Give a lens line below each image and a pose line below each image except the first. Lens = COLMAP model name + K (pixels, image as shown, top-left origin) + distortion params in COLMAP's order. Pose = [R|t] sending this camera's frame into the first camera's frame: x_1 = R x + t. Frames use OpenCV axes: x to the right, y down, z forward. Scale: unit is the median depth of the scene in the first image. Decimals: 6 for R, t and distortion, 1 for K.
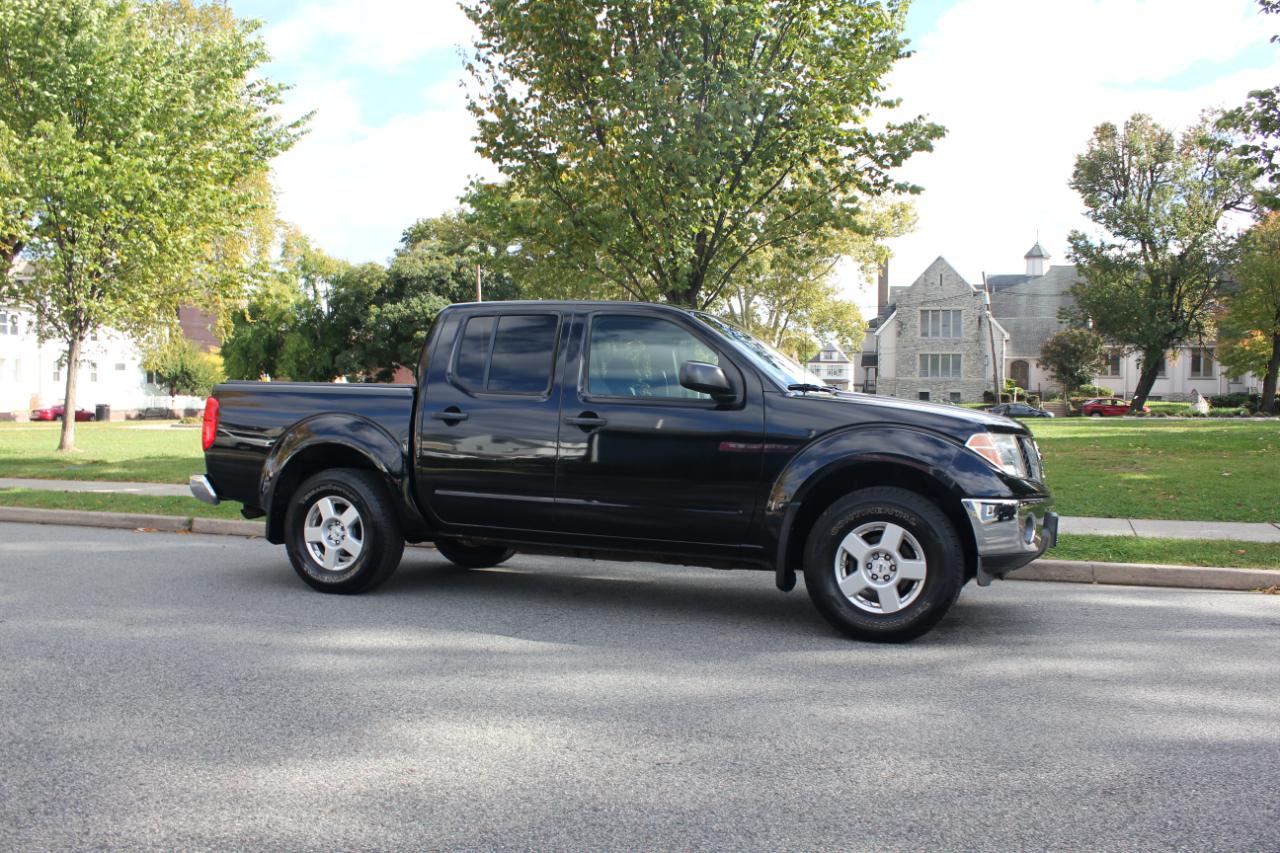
lens RADIAL K [[1064.0, 0, 659.5], [0, 1064.0, 427.6], [0, 0, 1]] dist [-0.131797, 0.089217]
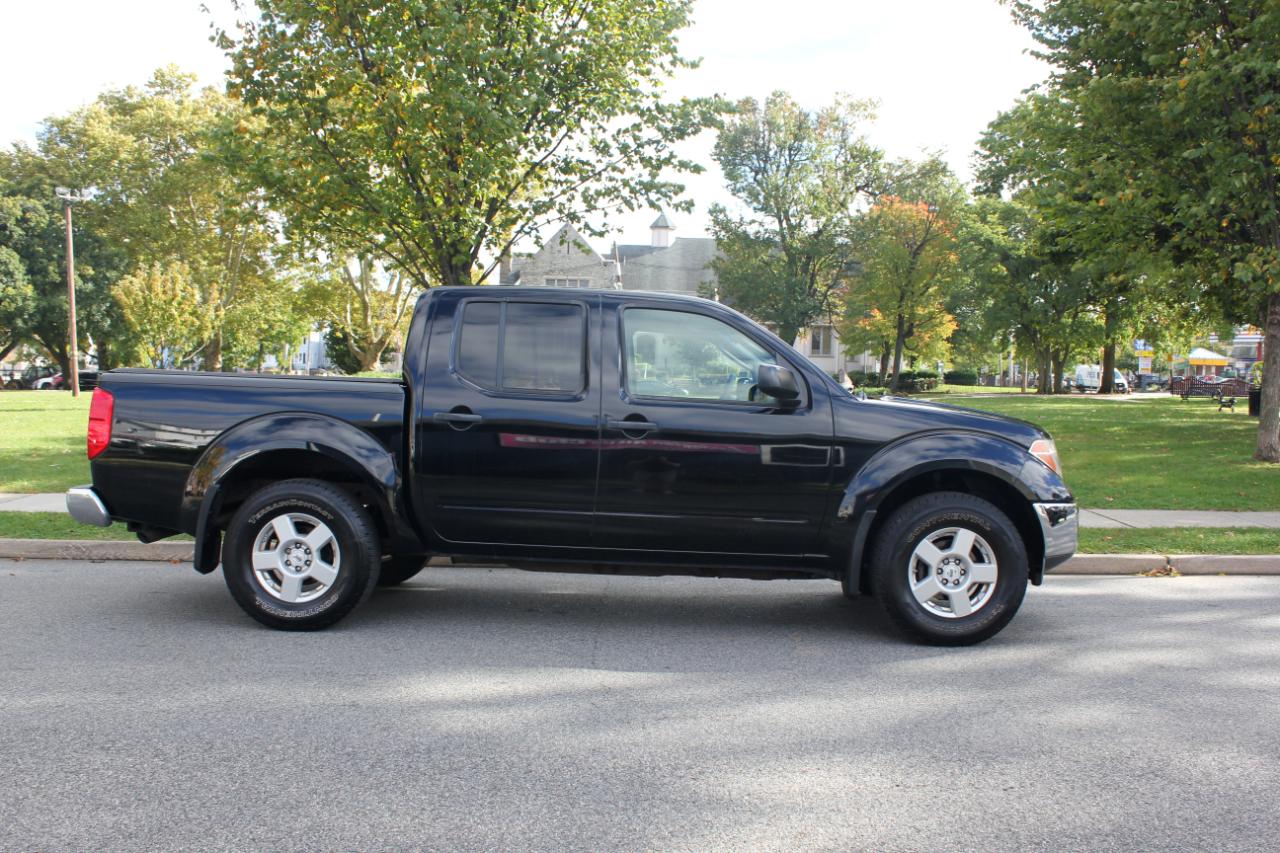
lens RADIAL K [[1137.9, 0, 633.0], [0, 1137.9, 457.5], [0, 0, 1]] dist [-0.103744, 0.030378]
pose [[0.939839, -0.012121, 0.341402, -0.296700], [-0.005090, 0.998763, 0.049470, -0.019475], [-0.341579, -0.048231, 0.938615, 0.064741]]
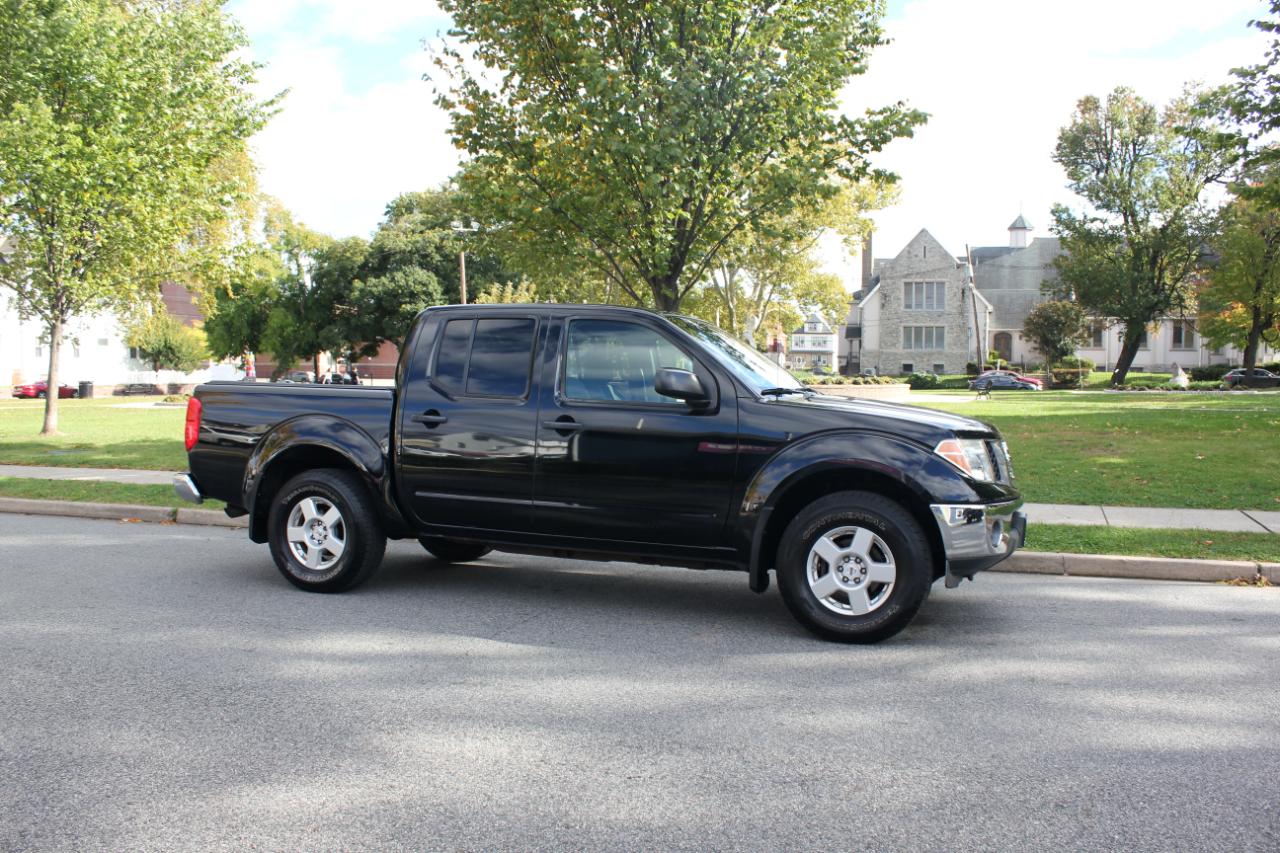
lens RADIAL K [[1064.0, 0, 658.5], [0, 1064.0, 415.1], [0, 0, 1]] dist [-0.131797, 0.089217]
pose [[0.999911, -0.003822, 0.012796, 0.006759], [0.003613, 0.999860, 0.016310, -0.023700], [-0.012857, -0.016262, 0.999785, -0.013053]]
